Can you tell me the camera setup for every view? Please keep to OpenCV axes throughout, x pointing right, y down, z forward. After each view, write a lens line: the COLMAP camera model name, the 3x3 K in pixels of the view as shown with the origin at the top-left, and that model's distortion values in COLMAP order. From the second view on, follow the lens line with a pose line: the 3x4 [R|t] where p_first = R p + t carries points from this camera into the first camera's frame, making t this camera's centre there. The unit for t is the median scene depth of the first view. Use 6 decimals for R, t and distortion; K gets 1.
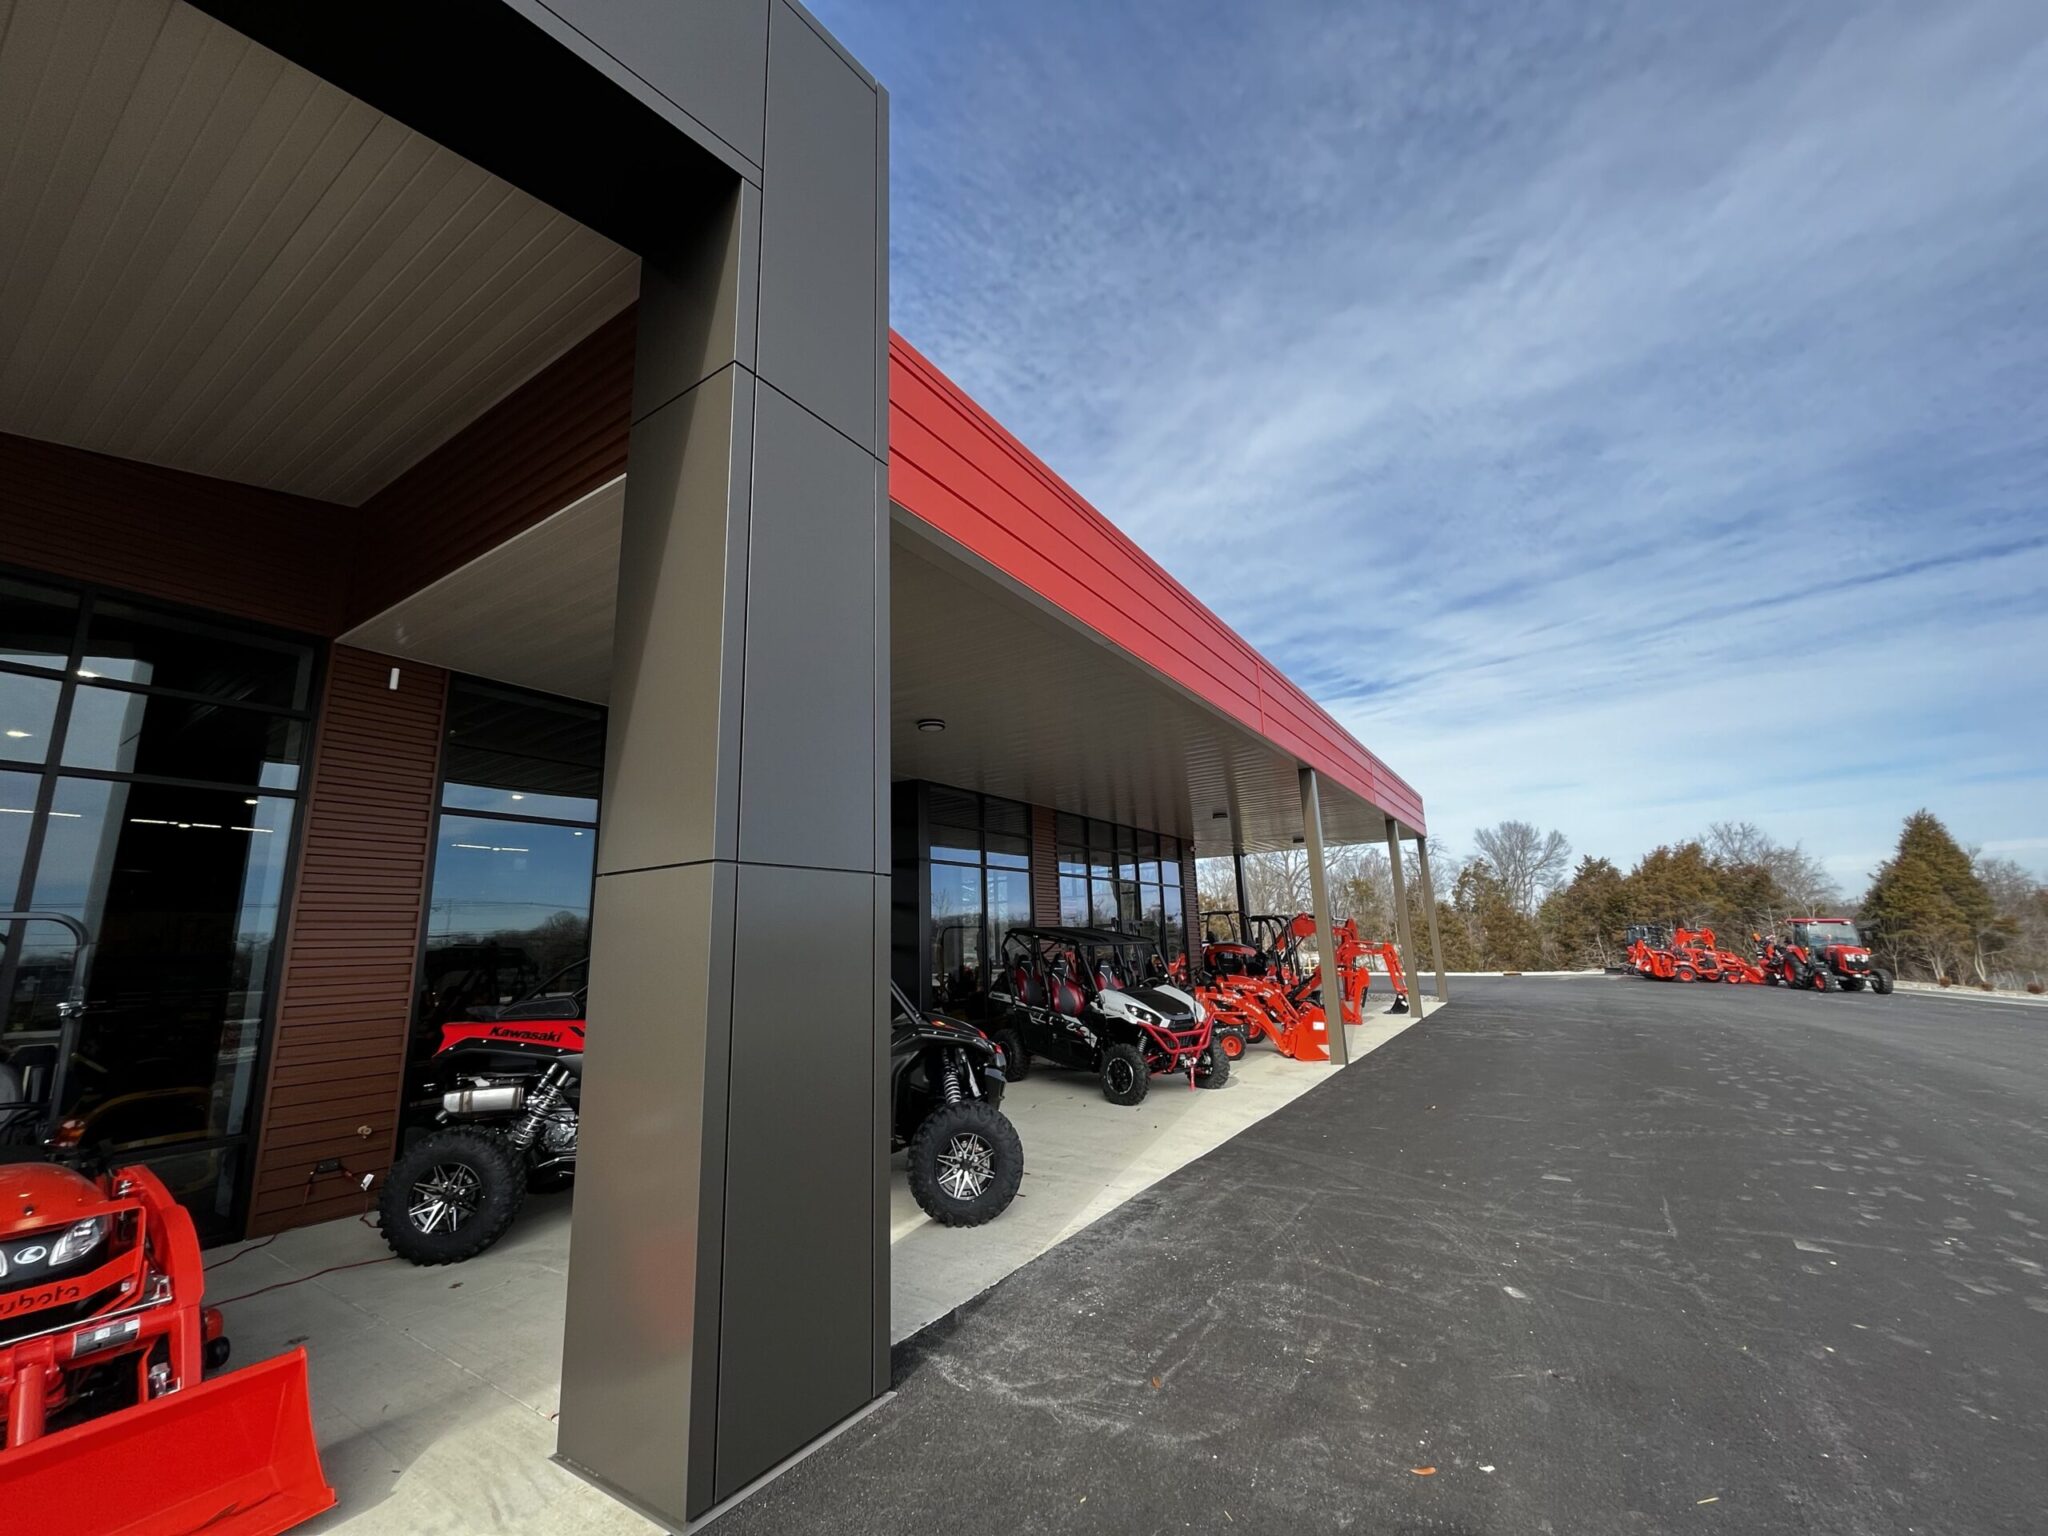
lens RADIAL K [[826.2, 0, 1028.3], [0, 826.2, 763.3], [0, 0, 1]] dist [0.003622, -0.001451]
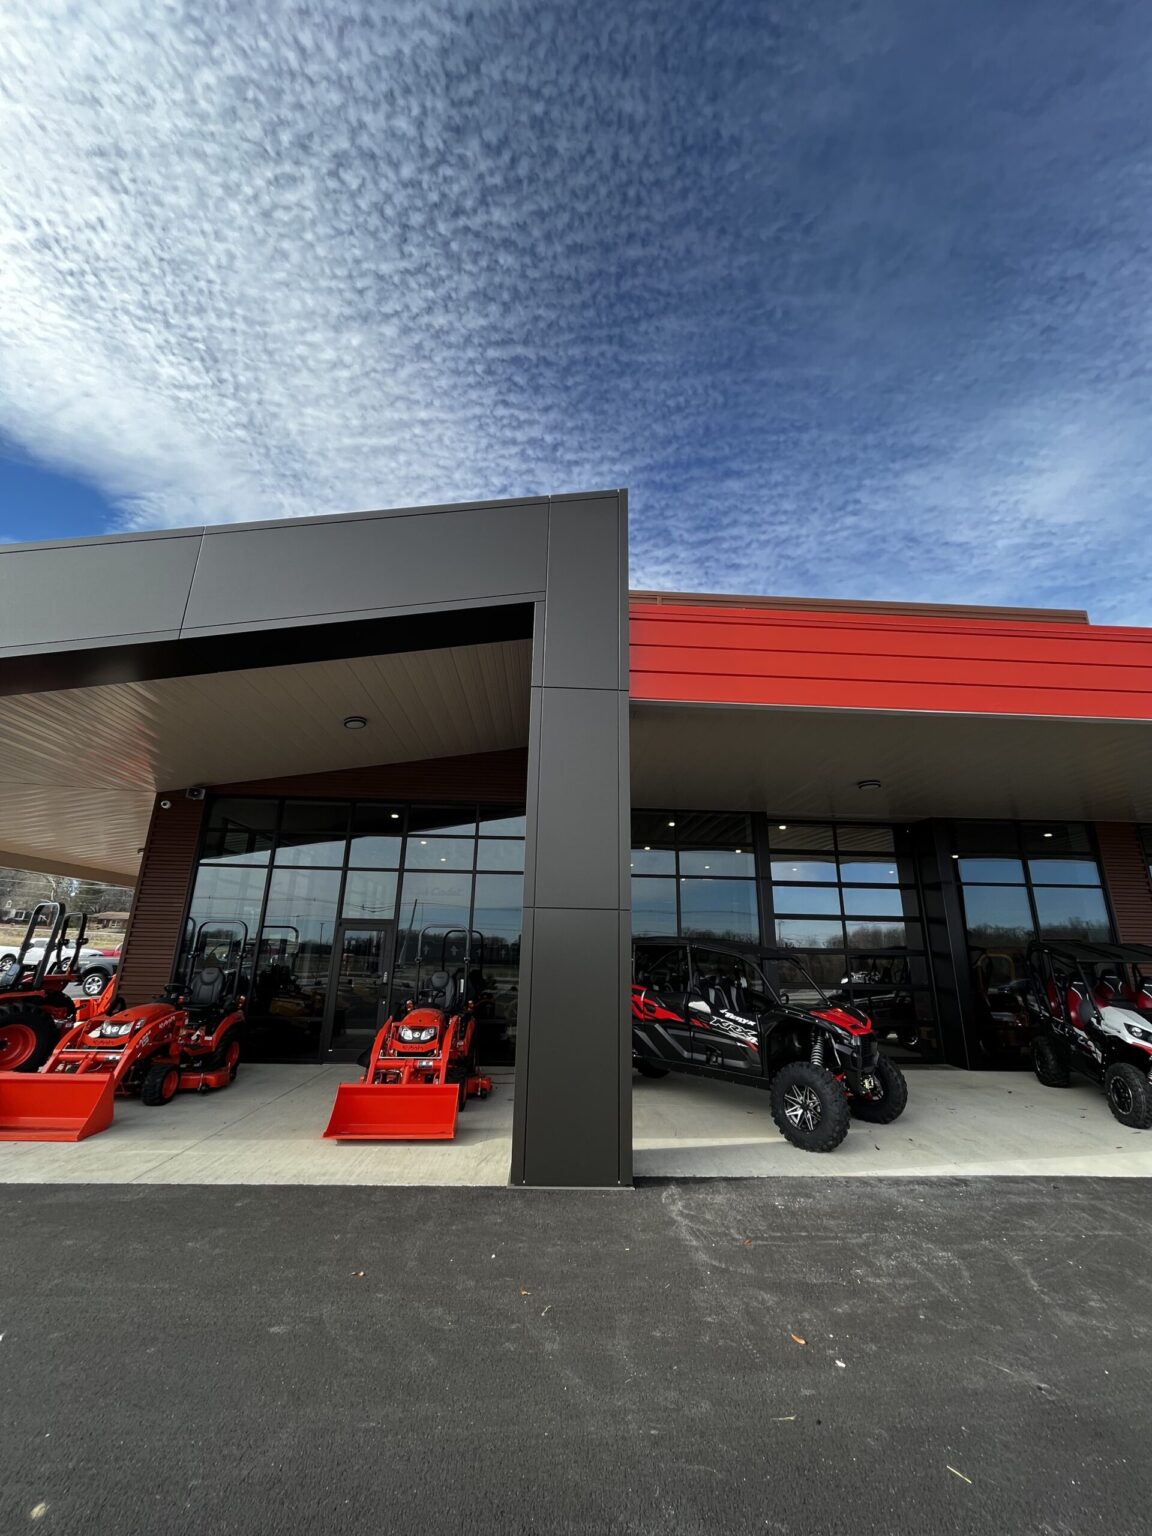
lens RADIAL K [[619.7, 0, 583.1], [0, 619.7, 768.0], [0, 0, 1]] dist [0.003622, -0.001451]
pose [[0.596078, -0.180413, -0.782395, 0.843092], [0.135458, 0.983058, -0.123484, -0.027549], [0.791418, -0.032375, 0.610418, 0.048531]]
